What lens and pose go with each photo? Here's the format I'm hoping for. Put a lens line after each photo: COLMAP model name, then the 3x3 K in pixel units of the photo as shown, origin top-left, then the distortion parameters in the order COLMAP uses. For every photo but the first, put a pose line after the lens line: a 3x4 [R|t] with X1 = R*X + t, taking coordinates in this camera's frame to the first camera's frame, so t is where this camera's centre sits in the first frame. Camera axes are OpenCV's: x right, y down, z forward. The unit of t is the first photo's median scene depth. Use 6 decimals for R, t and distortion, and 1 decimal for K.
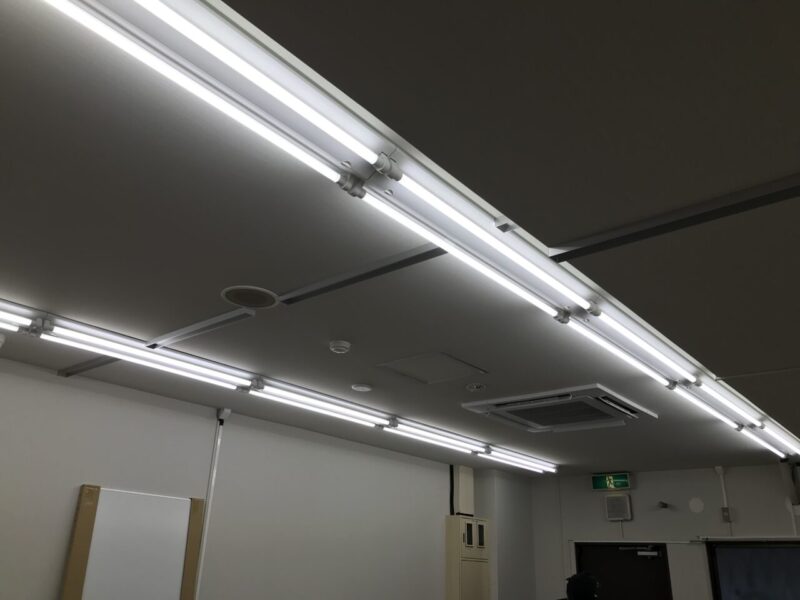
lens RADIAL K [[653.5, 0, 385.7], [0, 653.5, 293.1], [0, 0, 1]] dist [0.023974, -0.008681]
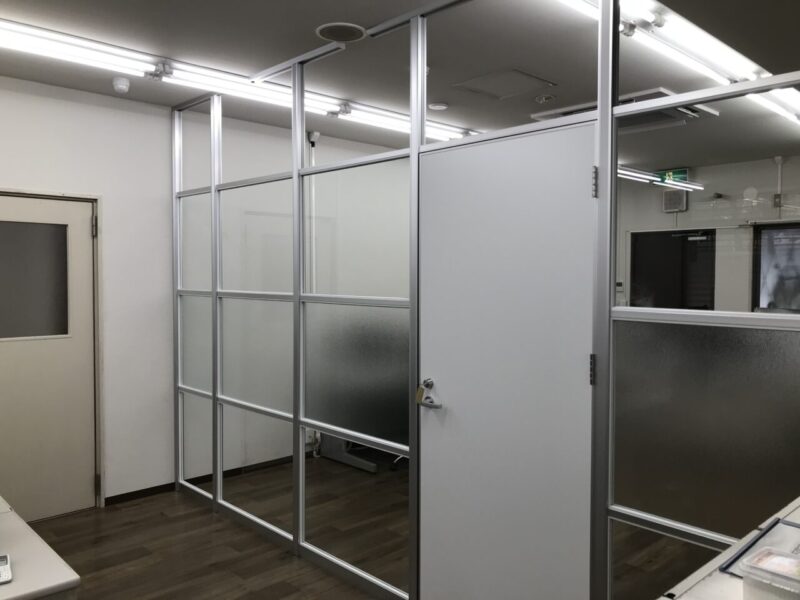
lens RADIAL K [[653.5, 0, 390.4], [0, 653.5, 289.2], [0, 0, 1]] dist [0.023974, -0.008681]
pose [[0.994534, -0.036500, -0.097827, -0.018070], [0.073802, 0.908493, 0.411331, -0.029941], [0.073862, -0.416302, 0.906221, -0.114623]]
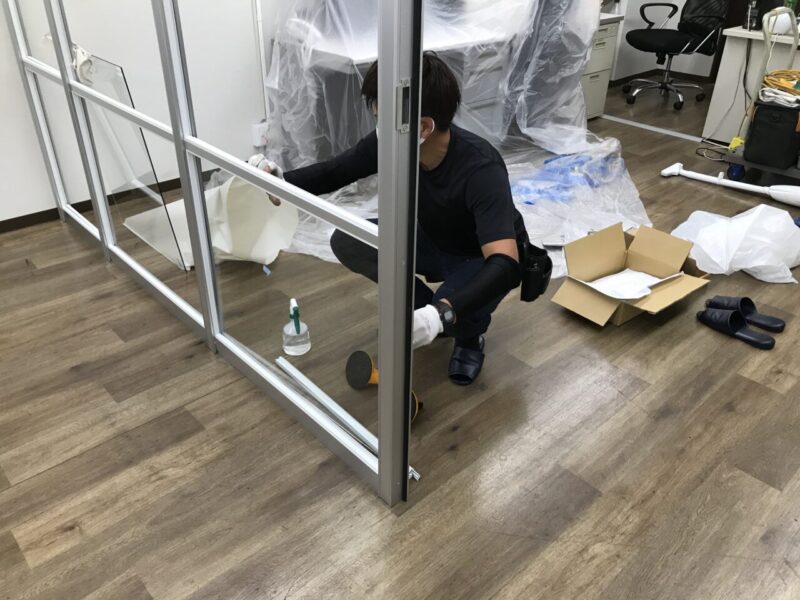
lens RADIAL K [[653.5, 0, 398.6], [0, 653.5, 293.3], [0, 0, 1]] dist [0.023974, -0.008681]
pose [[0.993661, 0.026894, -0.109150, -0.025388], [0.071741, 0.595811, 0.799914, 0.154225], [0.086546, -0.802674, 0.590105, 0.197538]]
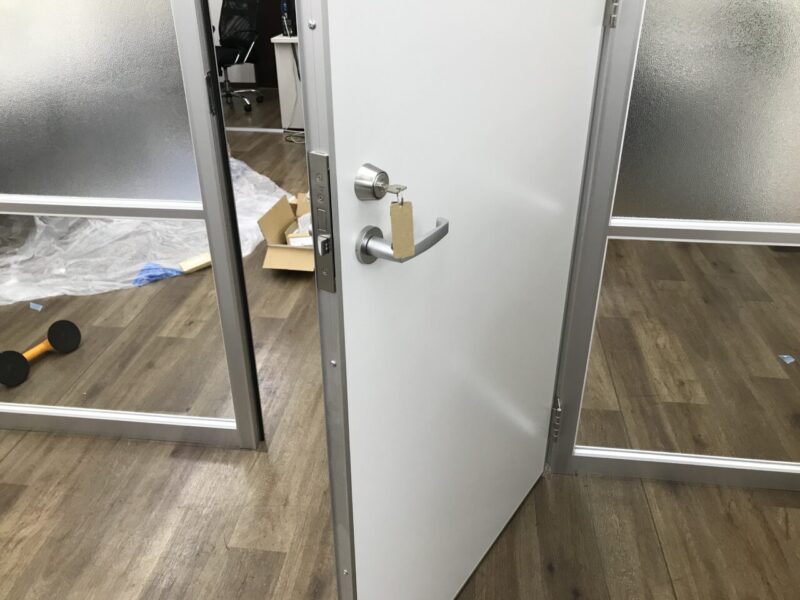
lens RADIAL K [[653.5, 0, 387.3], [0, 653.5, 294.0], [0, 0, 1]] dist [0.023974, -0.008681]
pose [[0.829640, -0.310696, 0.463859, -0.155937], [-0.174092, 0.645448, 0.743700, 0.126472], [-0.530461, -0.697758, 0.481400, 0.141574]]
